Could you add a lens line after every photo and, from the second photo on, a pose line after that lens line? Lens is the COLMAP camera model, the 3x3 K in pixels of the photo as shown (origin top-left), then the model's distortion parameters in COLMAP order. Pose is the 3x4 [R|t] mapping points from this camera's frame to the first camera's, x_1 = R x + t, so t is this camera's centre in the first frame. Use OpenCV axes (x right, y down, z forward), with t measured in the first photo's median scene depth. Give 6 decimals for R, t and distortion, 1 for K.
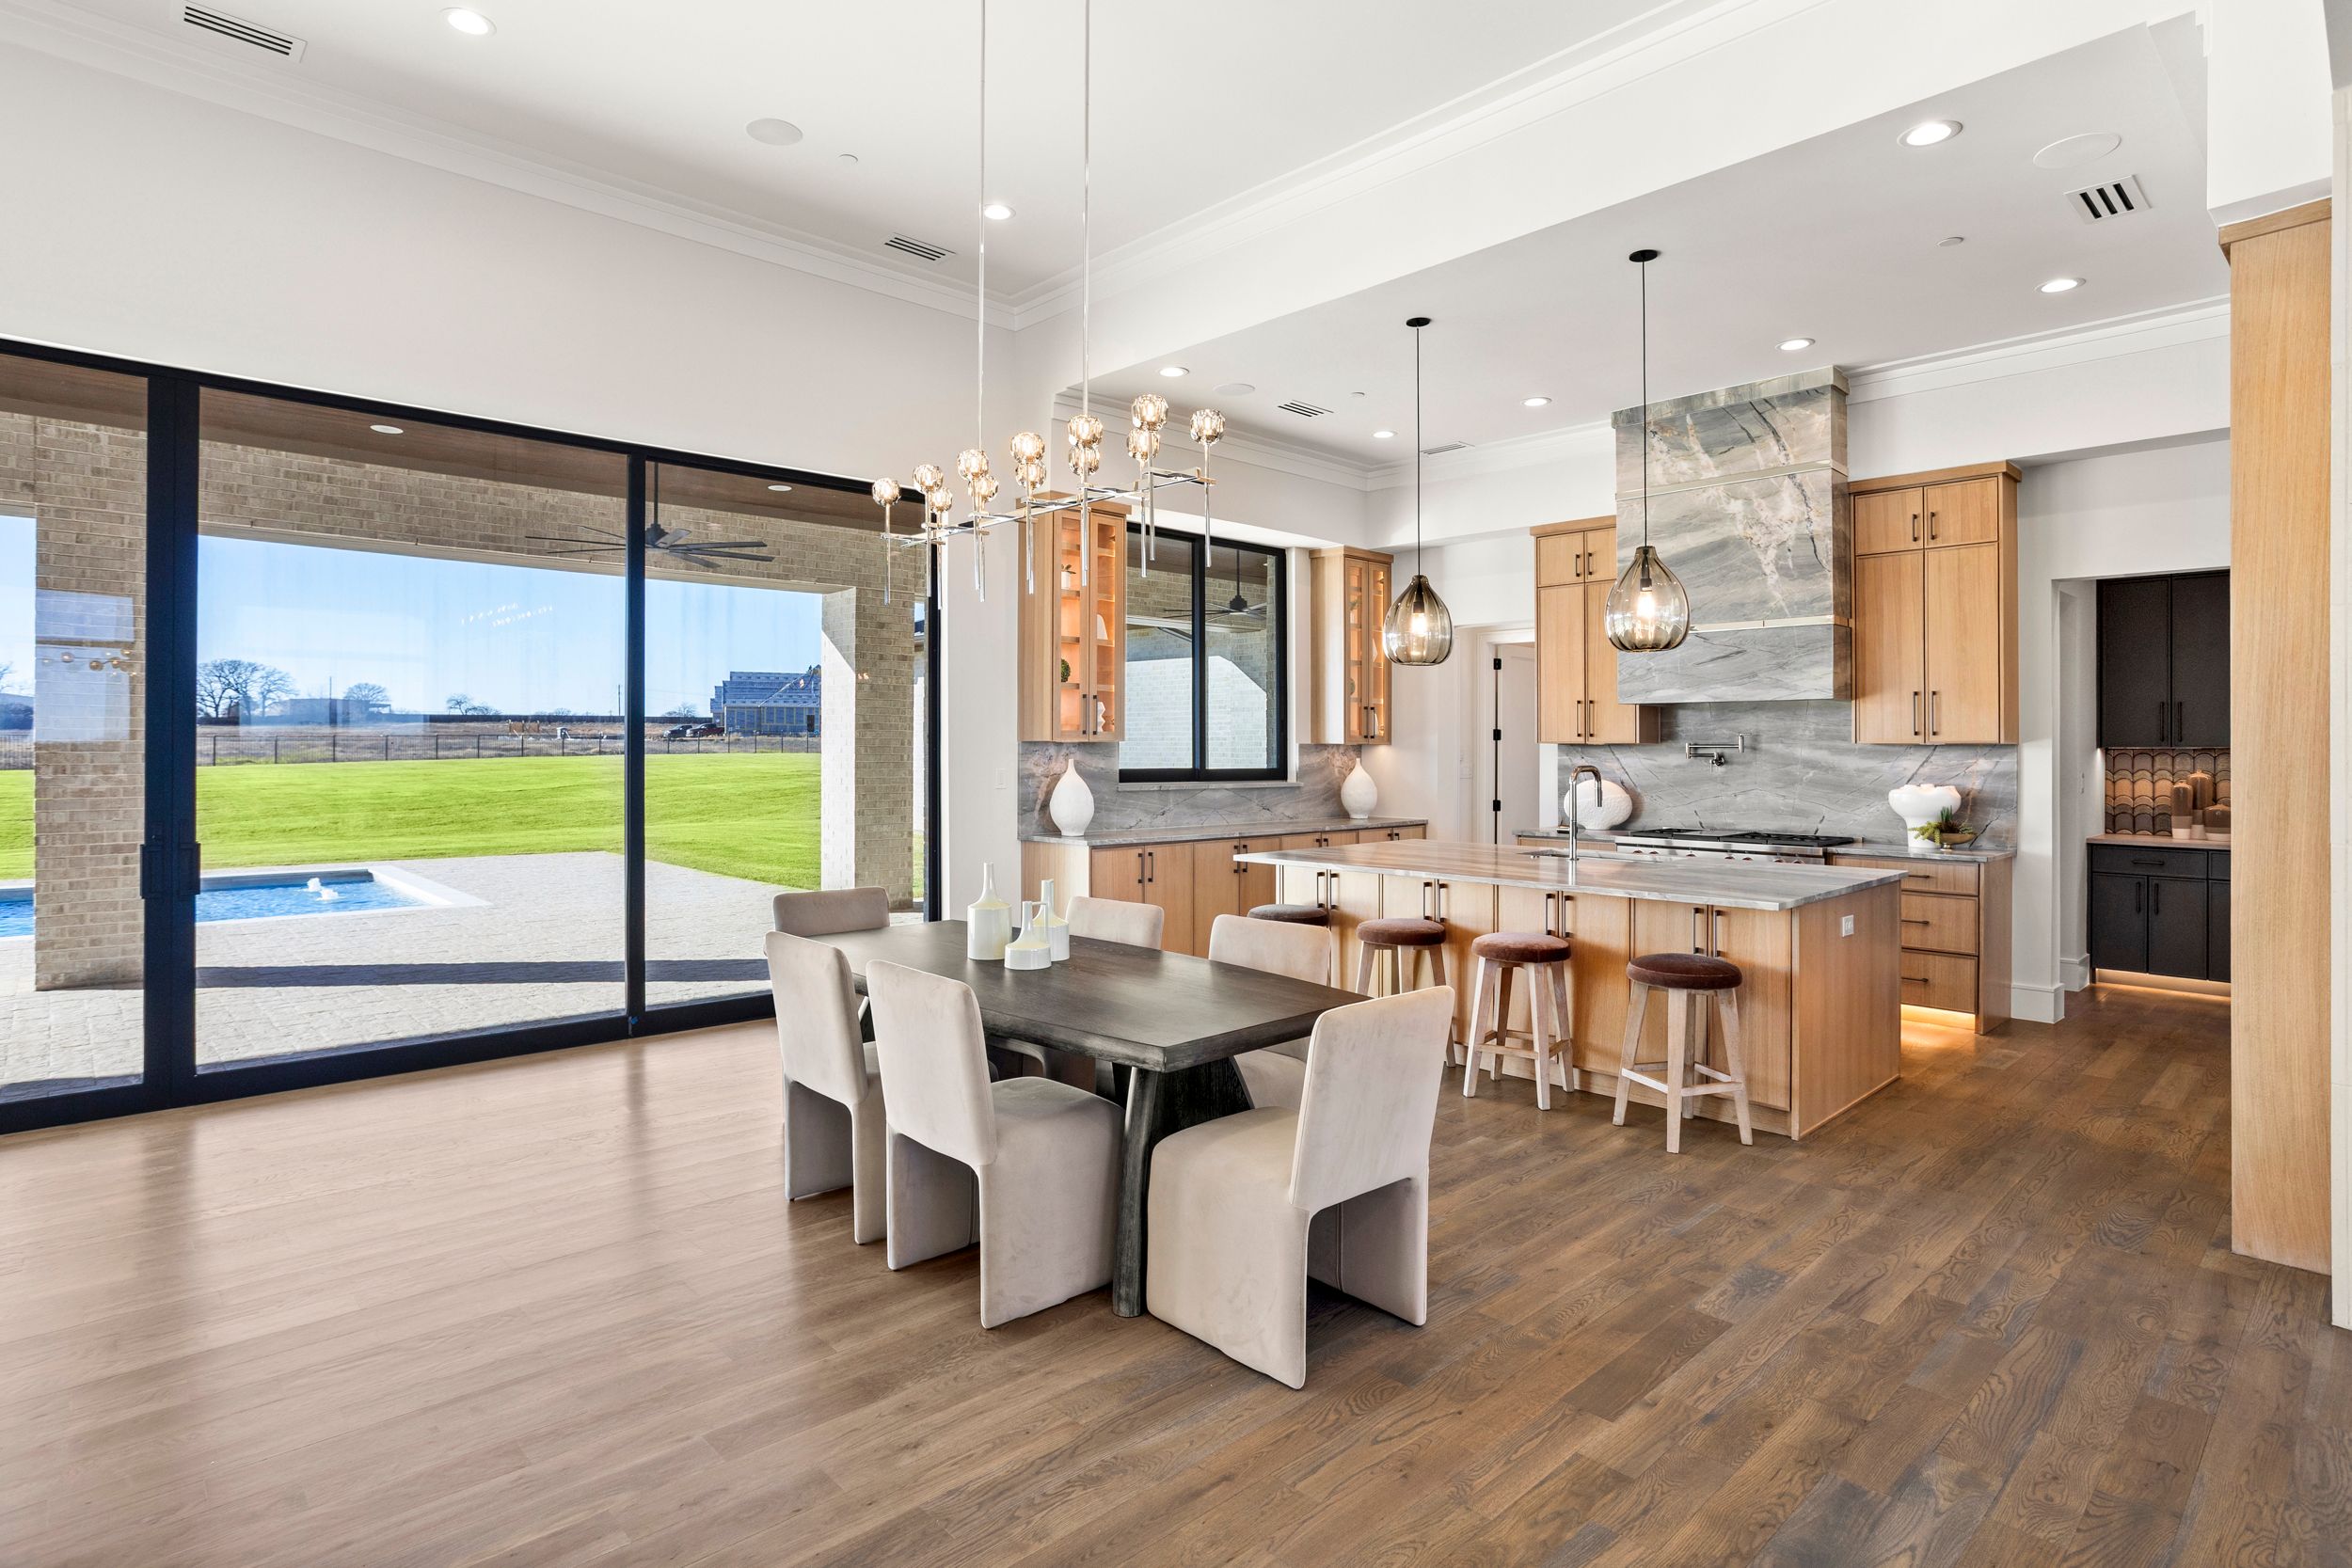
lens RADIAL K [[1179.3, 0, 1183.9], [0, 1179.3, 749.0], [0, 0, 1]] dist [-0.036478, 0.015108]
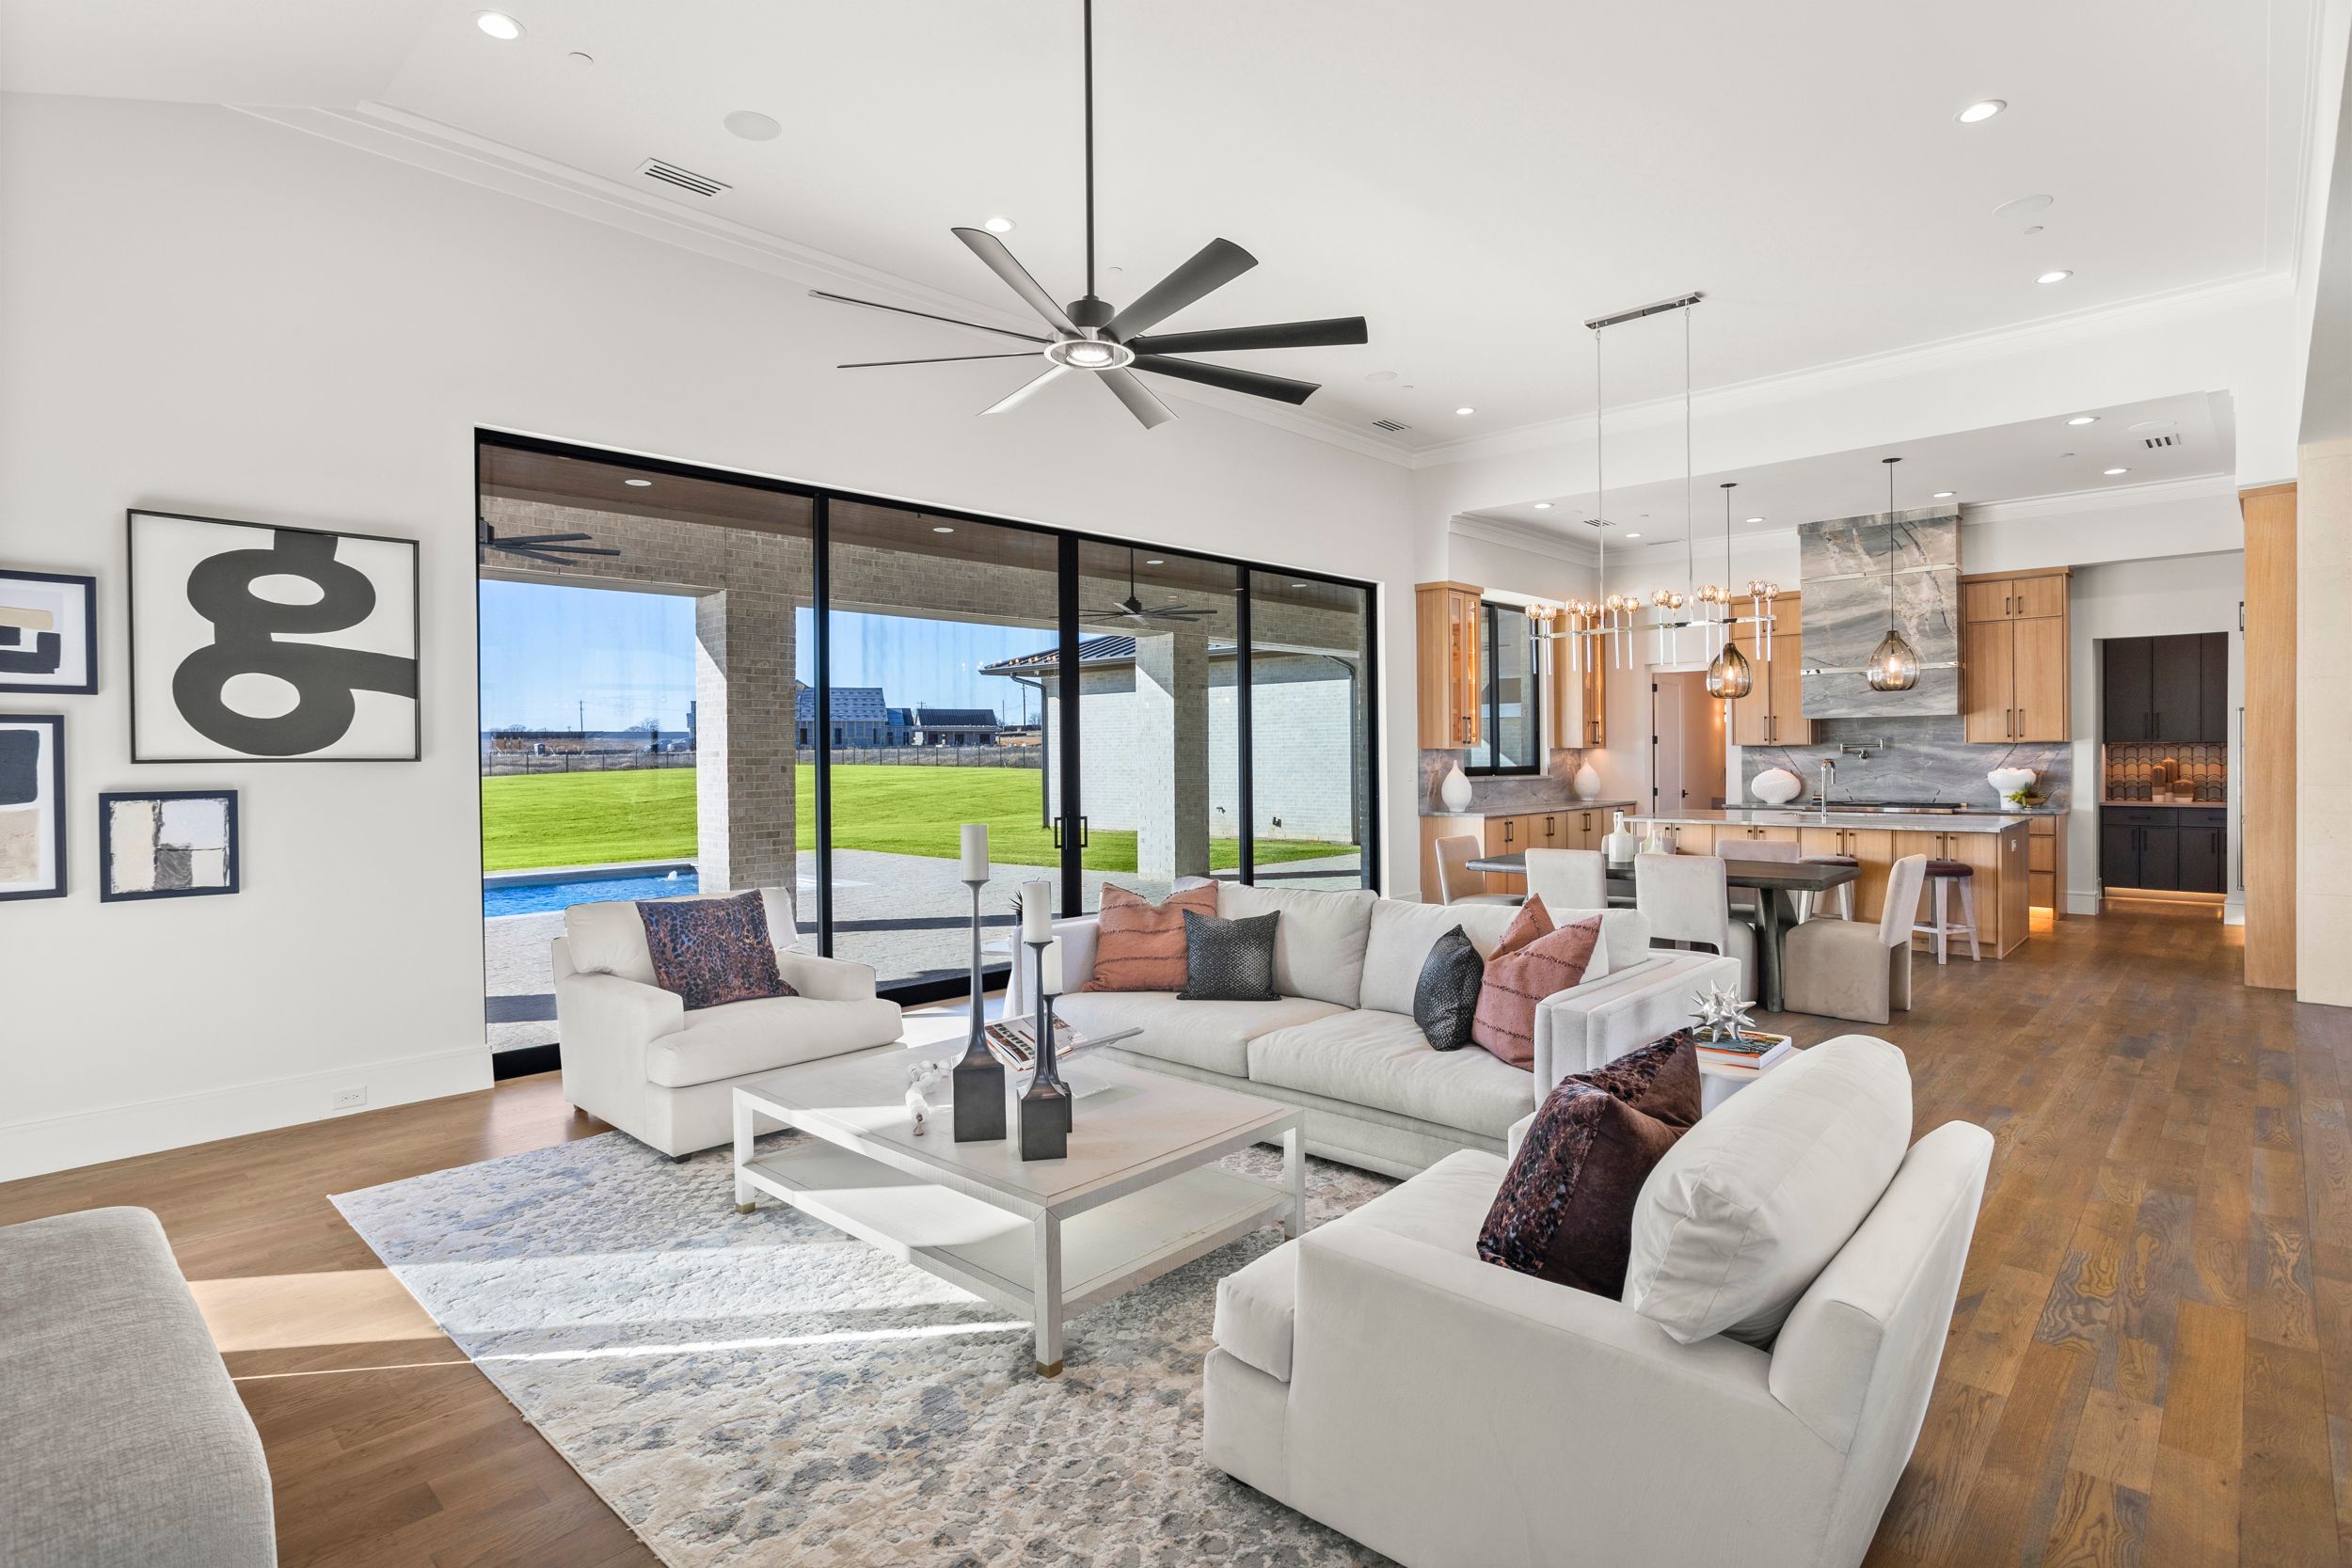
lens RADIAL K [[1179.3, 0, 1163.1], [0, 1179.3, 771.6], [0, 0, 1]] dist [-0.036478, 0.015108]
pose [[0.998176, -0.015021, 0.058473, -0.575372], [0.014246, 0.999805, 0.013647, -0.002650], [-0.058666, -0.012789, 0.998196, -0.480185]]
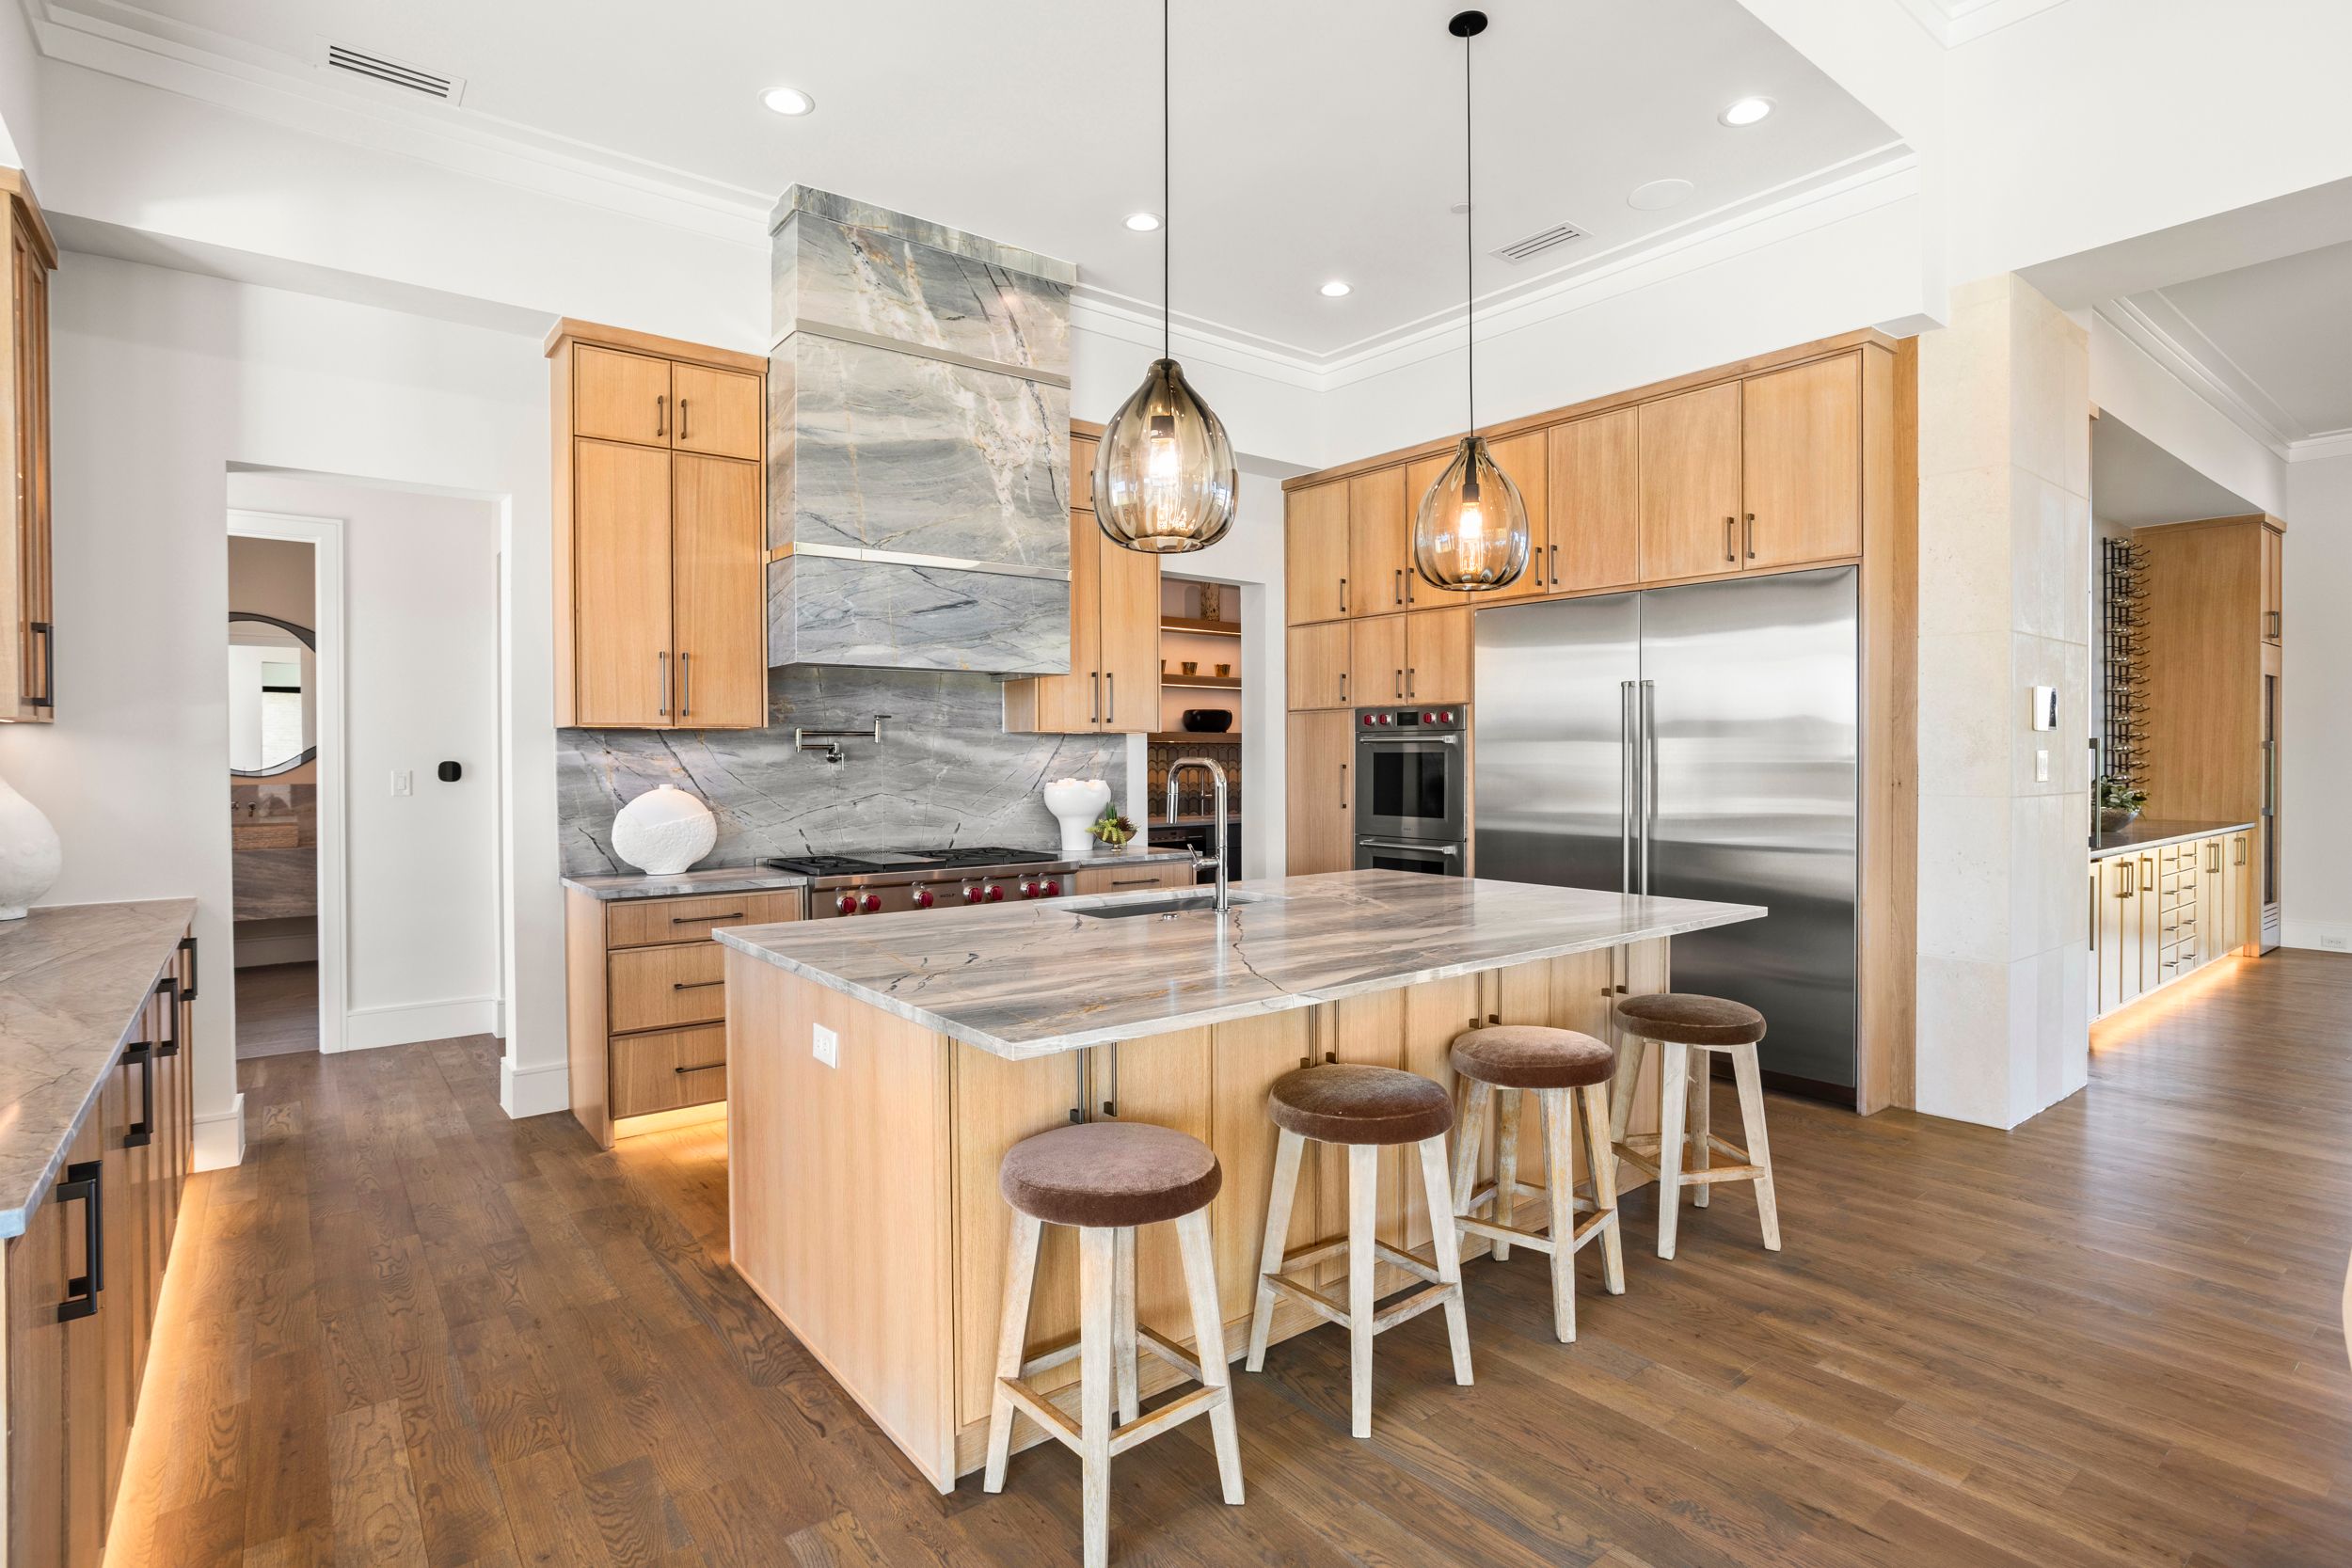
lens RADIAL K [[1179.3, 0, 1158.8], [0, 1179.3, 759.8], [0, 0, 1]] dist [-0.036478, 0.015108]
pose [[0.117766, -0.005970, 0.993023, -0.232272], [0.004720, 0.999974, 0.005452, 0.011030], [-0.993030, 0.004045, 0.117792, 0.792337]]
